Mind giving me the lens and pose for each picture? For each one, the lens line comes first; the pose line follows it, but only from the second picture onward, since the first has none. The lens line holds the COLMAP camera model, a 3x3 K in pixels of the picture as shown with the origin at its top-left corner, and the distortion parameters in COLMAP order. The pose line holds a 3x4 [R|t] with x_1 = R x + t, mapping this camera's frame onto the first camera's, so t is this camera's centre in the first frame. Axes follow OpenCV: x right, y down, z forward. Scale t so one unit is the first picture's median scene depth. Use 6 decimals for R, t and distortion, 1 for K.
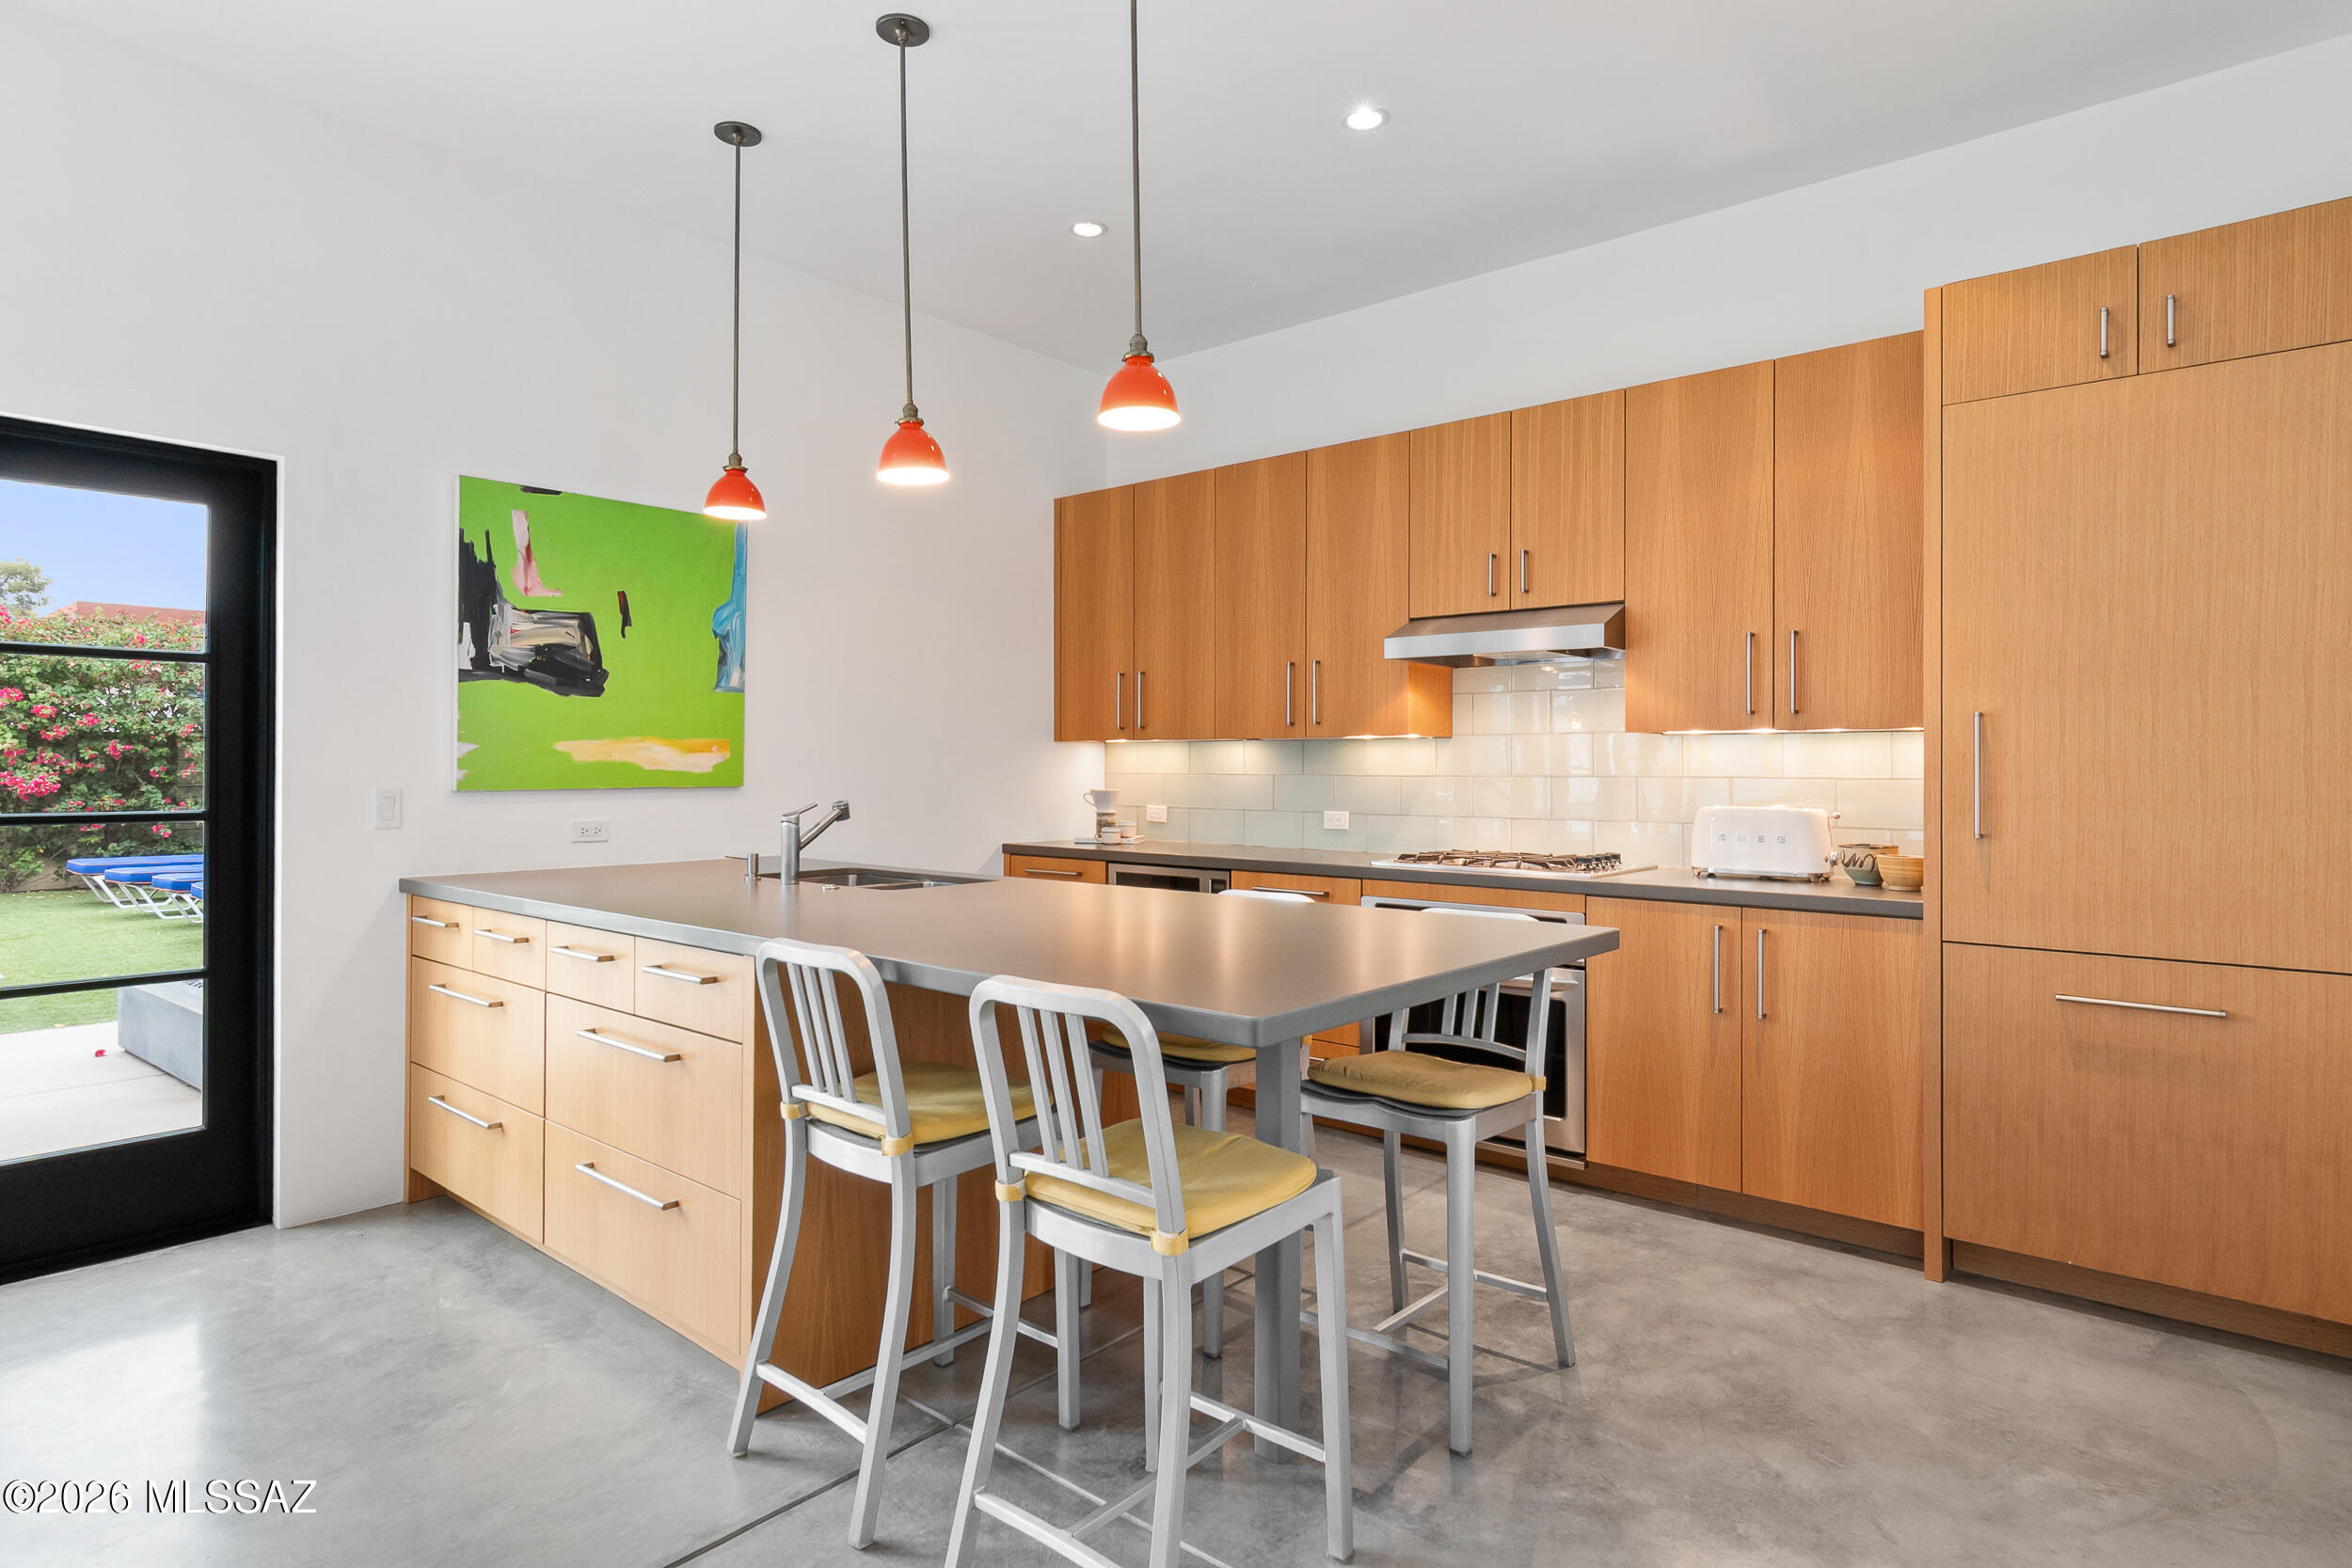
lens RADIAL K [[1260.6, 0, 1187.1], [0, 1260.6, 764.0], [0, 0, 1]] dist [0.002360, 0.000806]
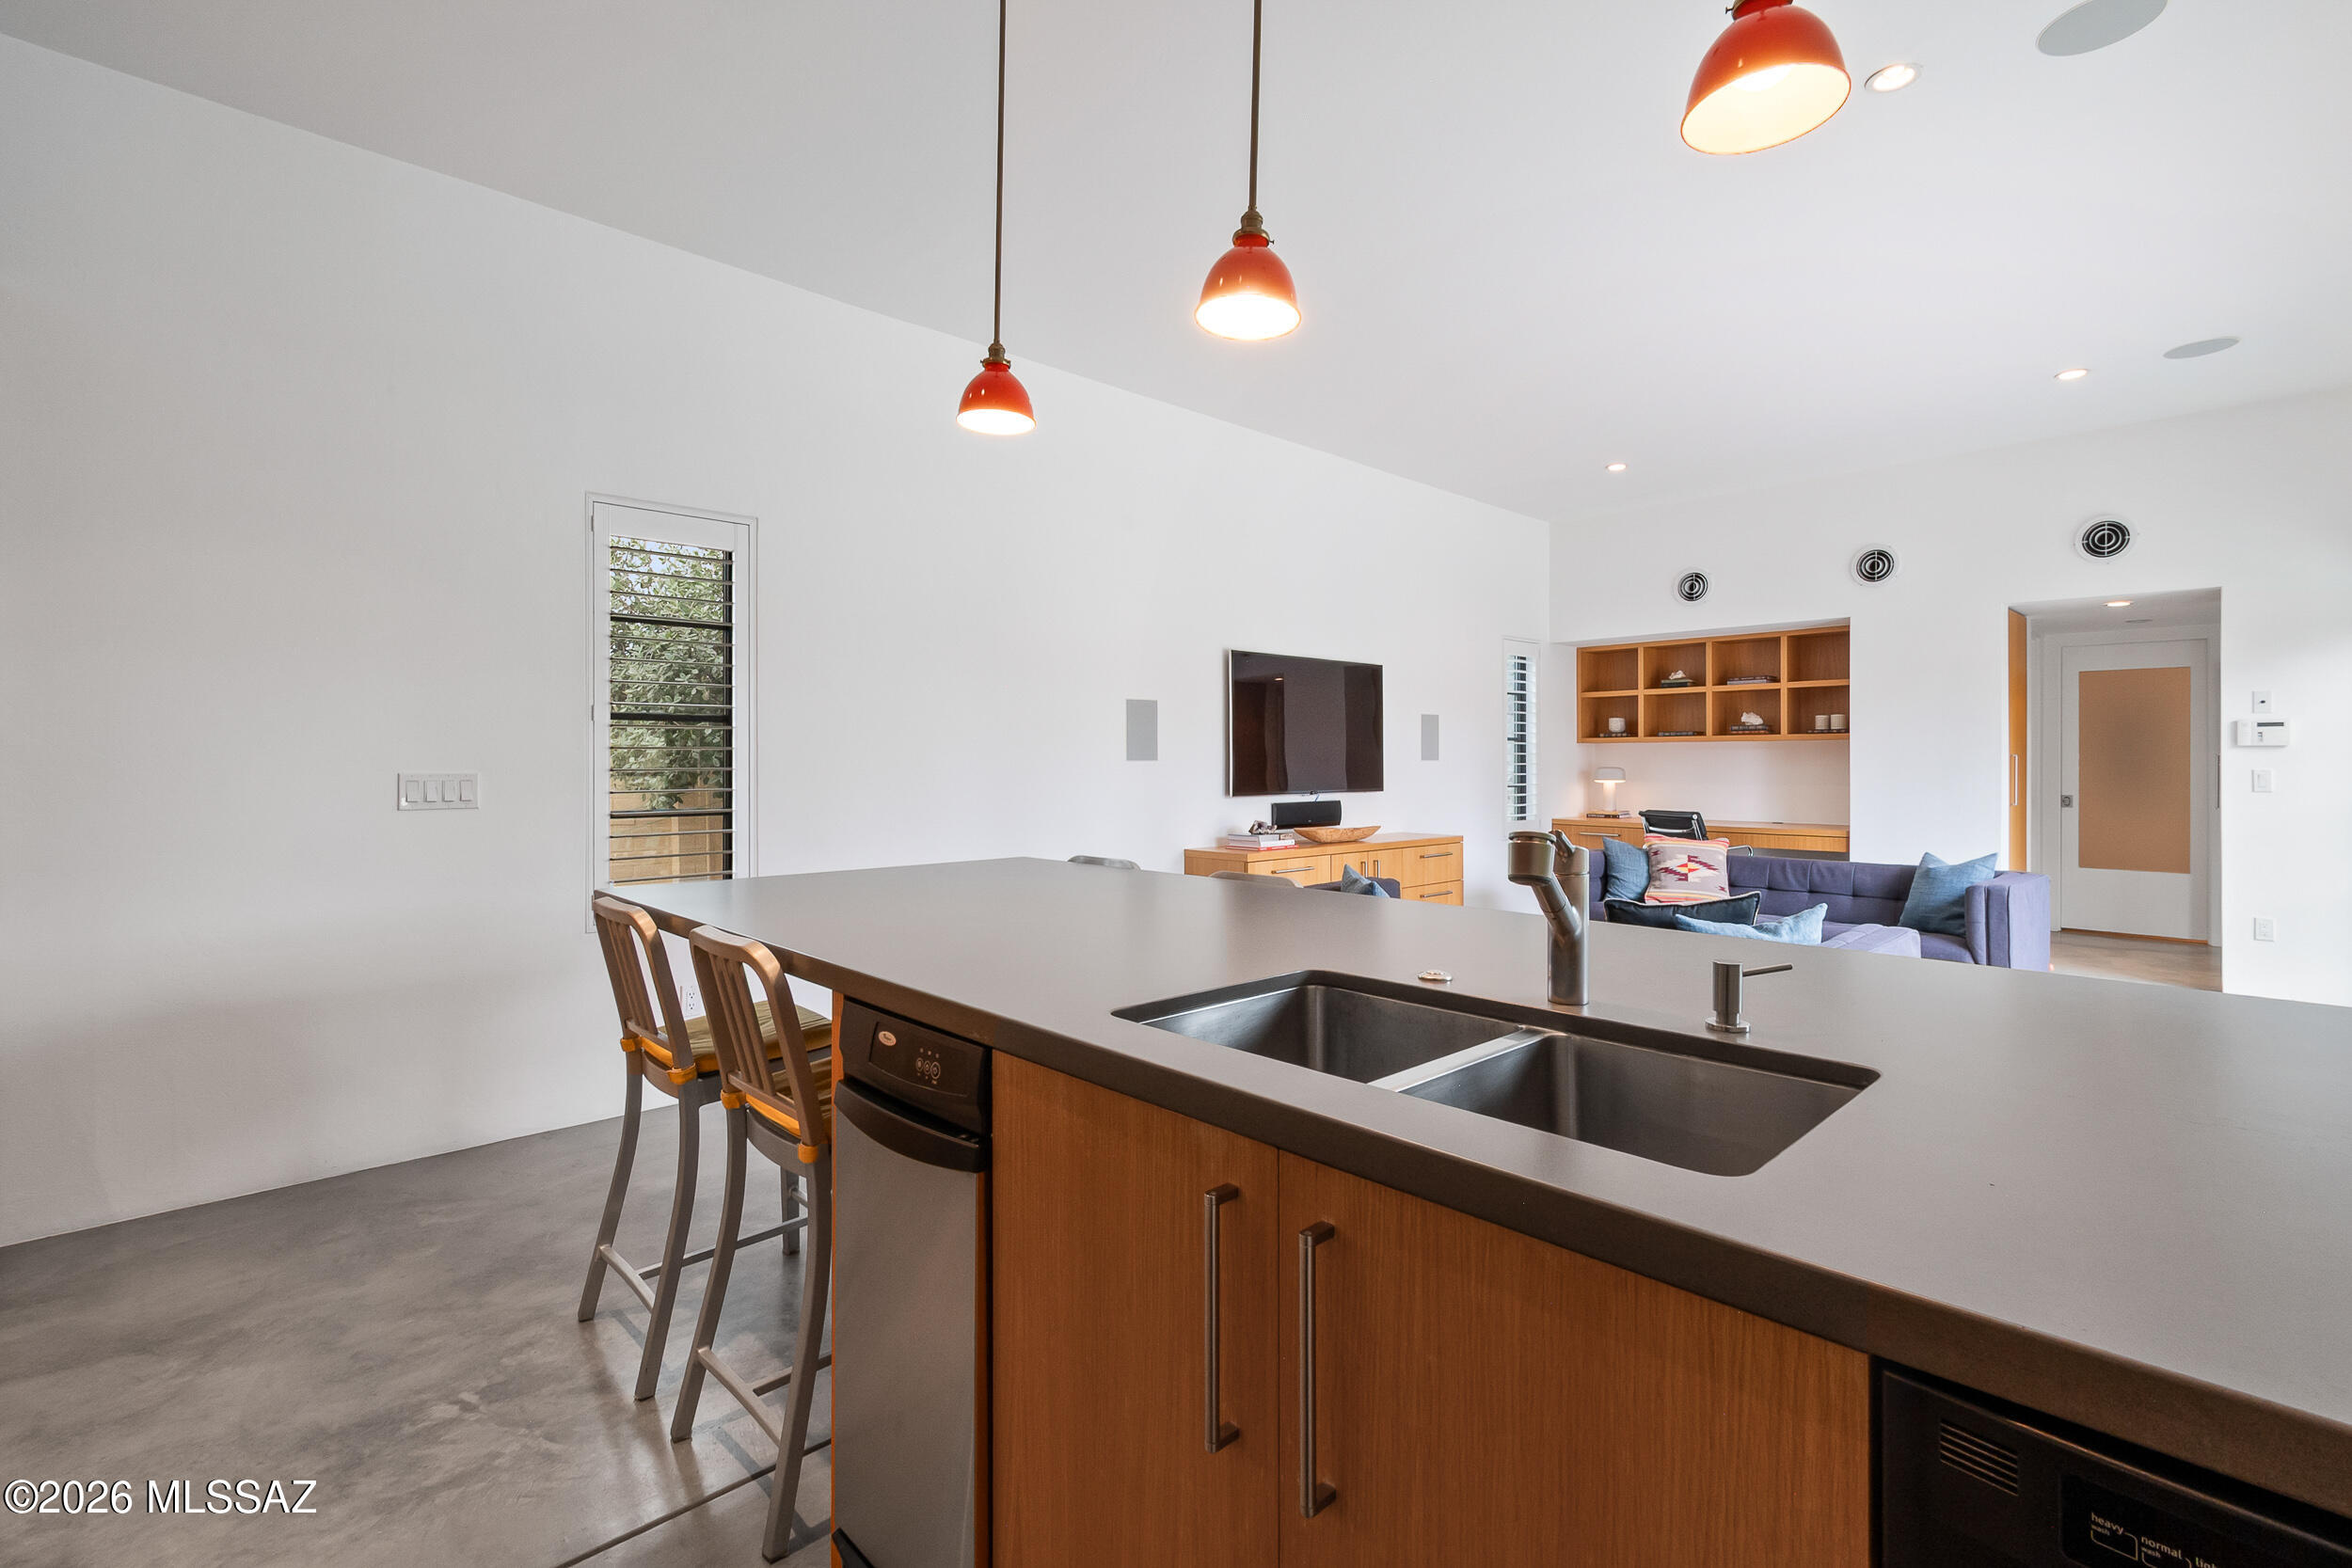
lens RADIAL K [[1062.6, 0, 1179.8], [0, 1062.6, 760.2], [0, 0, 1]] dist [-0.002747, -0.000909]
pose [[-0.993340, -0.002412, 0.115197, -0.203500], [-0.002909, 0.999987, -0.004149, 0.009547], [-0.115186, -0.004456, -0.993334, 1.278028]]
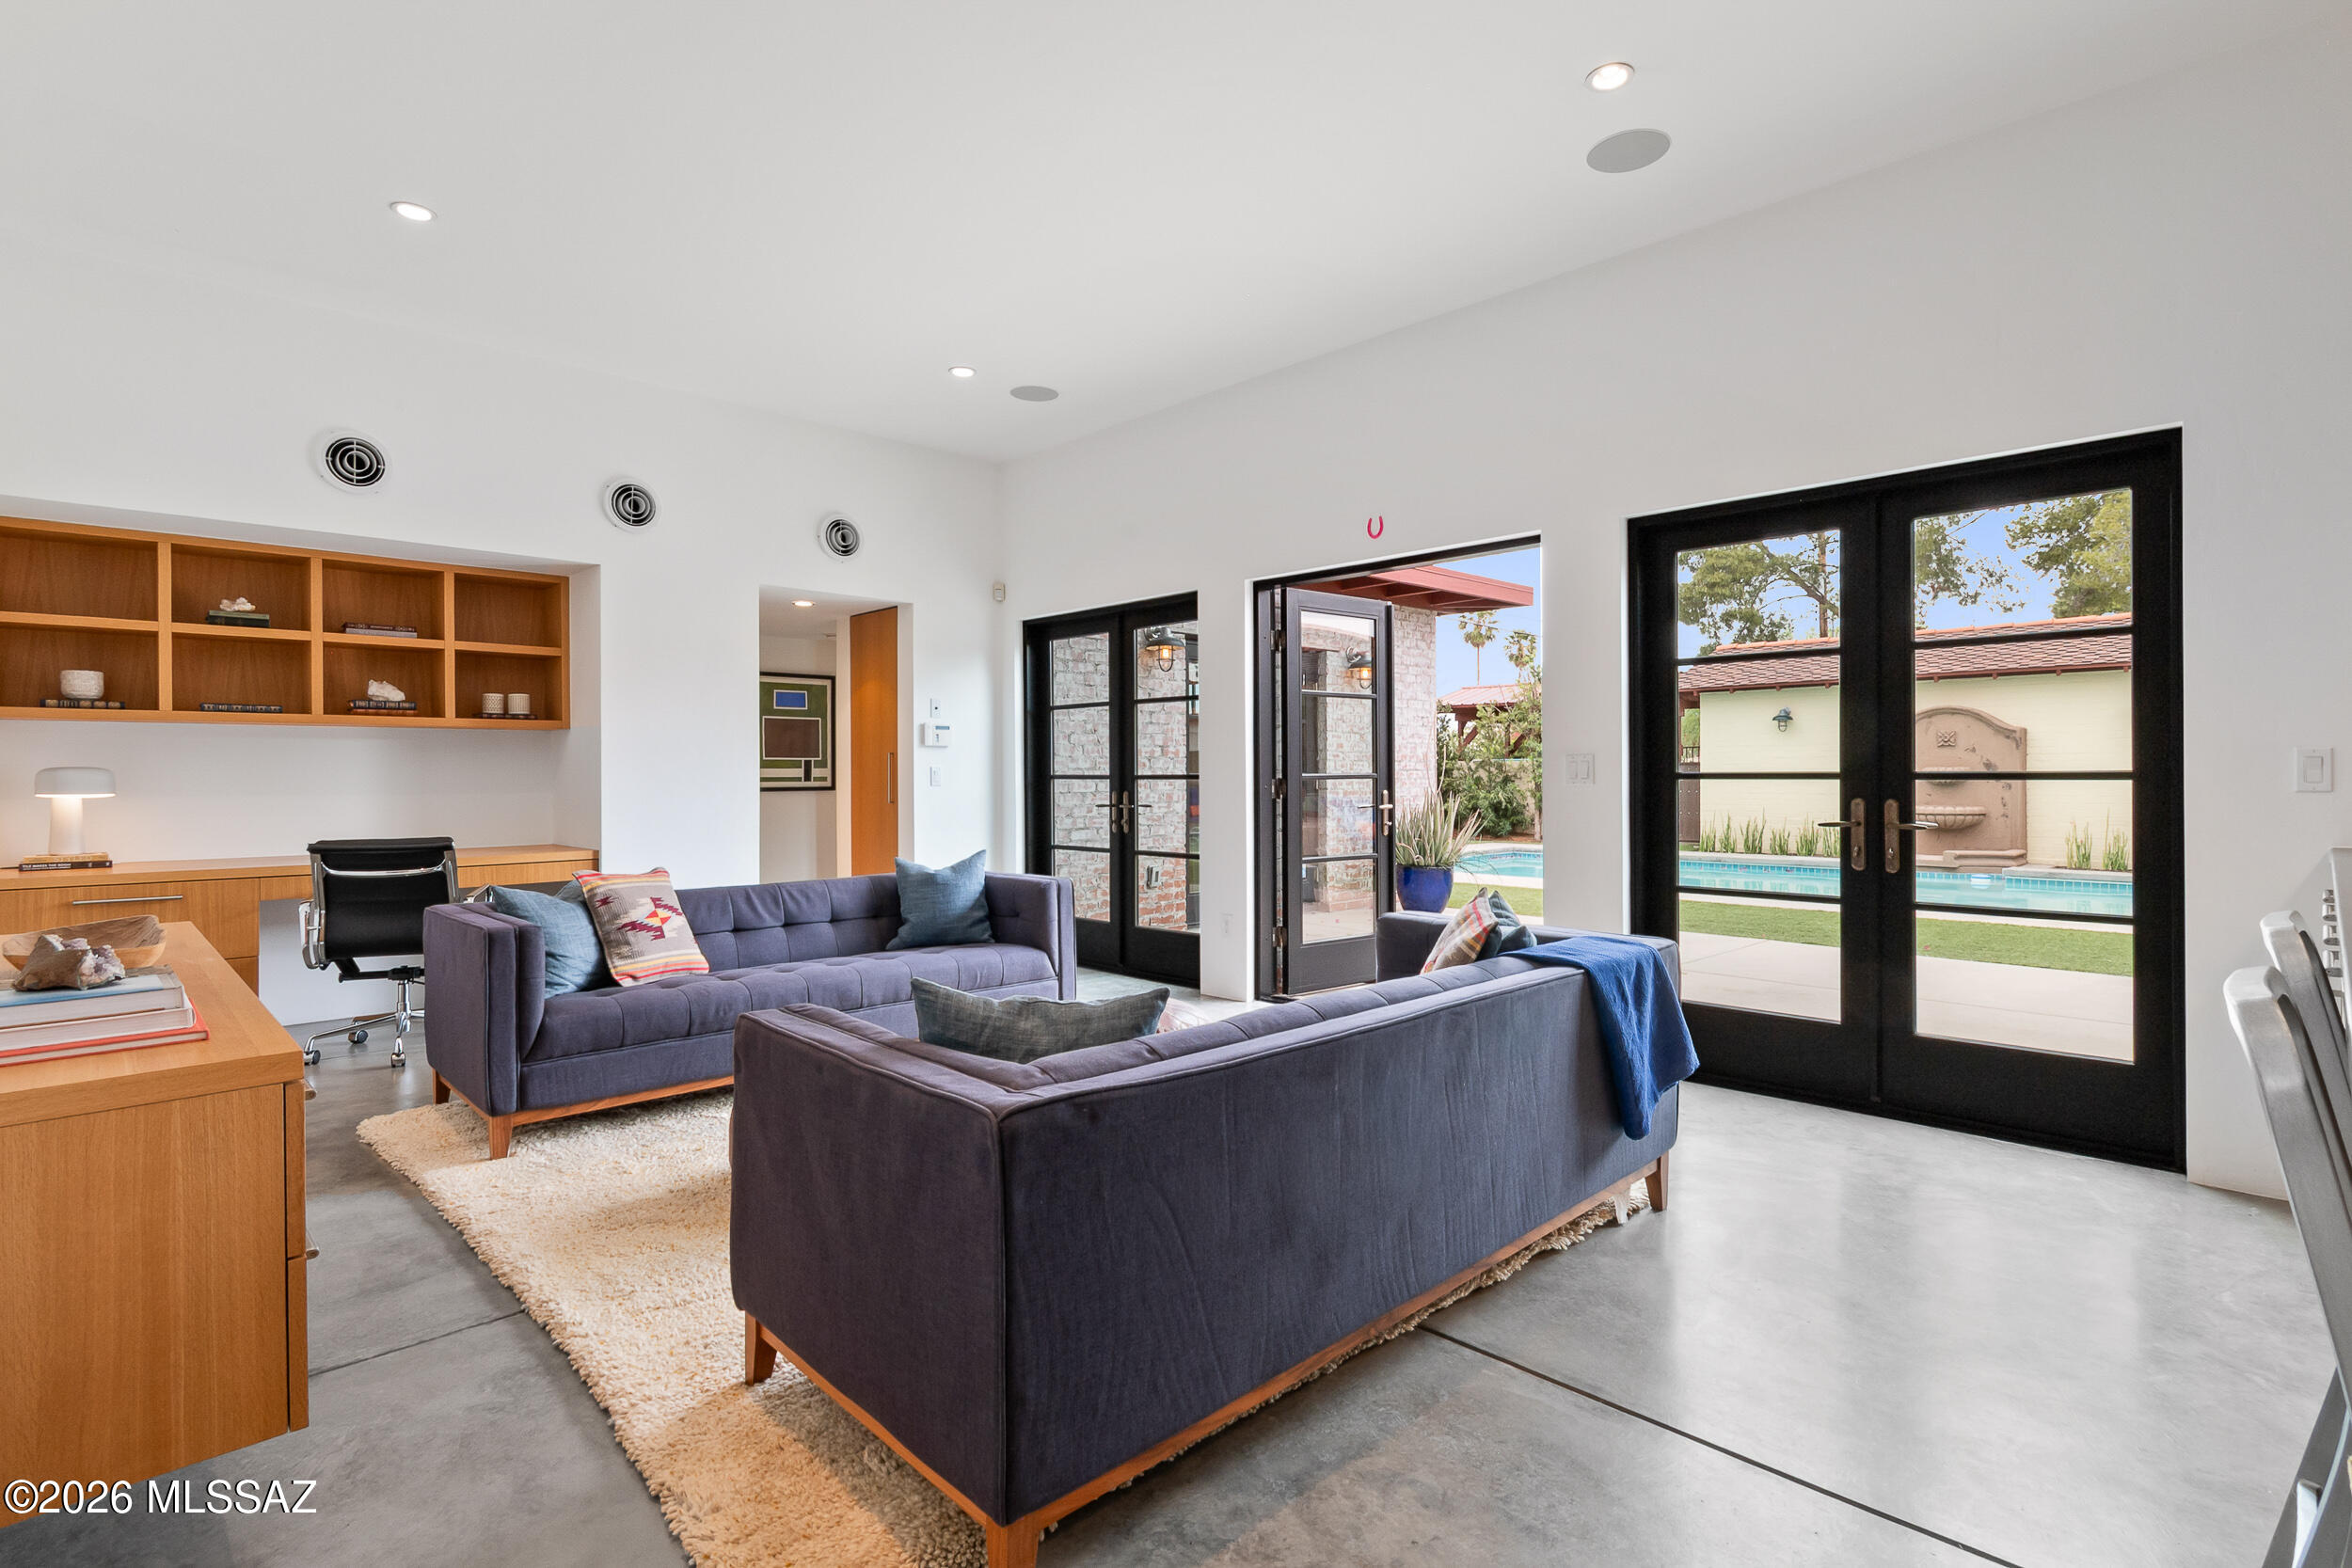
lens RADIAL K [[1129.5, 0, 1183.8], [0, 1129.5, 769.9], [0, 0, 1]] dist [0.003187, -0.001999]
pose [[-0.087989, -0.006667, -0.996099, 0.231175], [0.008309, 0.999938, -0.007427, 0.033074], [0.996087, -0.008930, -0.087928, 0.247334]]
